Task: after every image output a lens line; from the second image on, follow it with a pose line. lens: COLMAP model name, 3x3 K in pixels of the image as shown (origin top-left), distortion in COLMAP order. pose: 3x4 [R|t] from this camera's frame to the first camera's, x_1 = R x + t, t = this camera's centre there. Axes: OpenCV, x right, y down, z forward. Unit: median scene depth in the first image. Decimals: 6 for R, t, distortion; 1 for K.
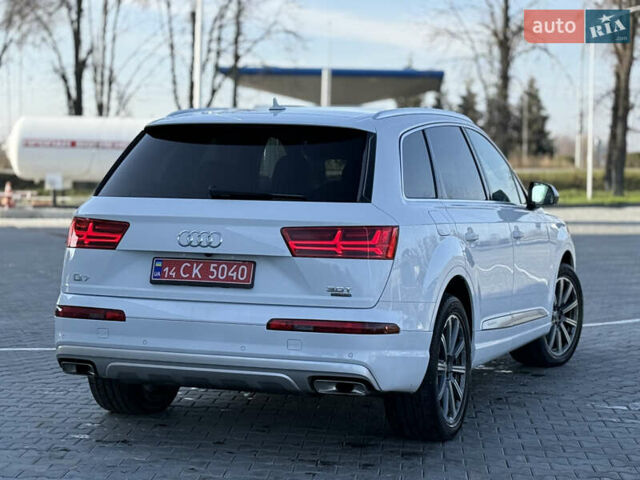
lens RADIAL K [[1471.9, 0, 318.4], [0, 1471.9, 236.1], [0, 0, 1]] dist [0.150149, 0.000000]
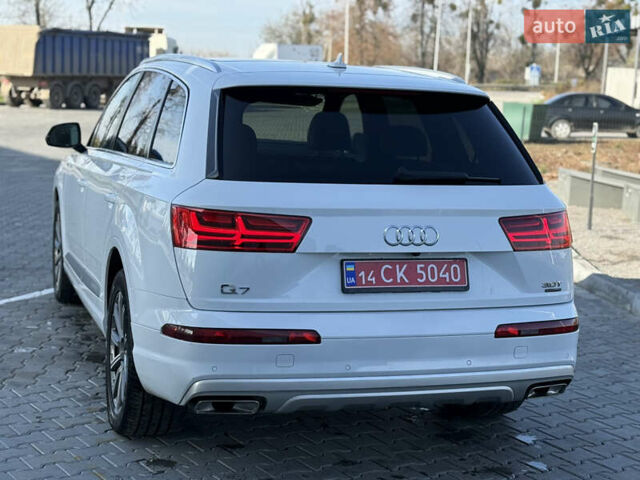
lens RADIAL K [[989.1, 0, 317.6], [0, 989.1, 238.1], [0, 0, 1]] dist [0.212432, 0.000000]
pose [[0.793315, -0.062728, 0.605572, -0.451758], [0.005904, 0.995424, 0.095376, -0.049090], [-0.608783, -0.072088, 0.790055, 0.591144]]
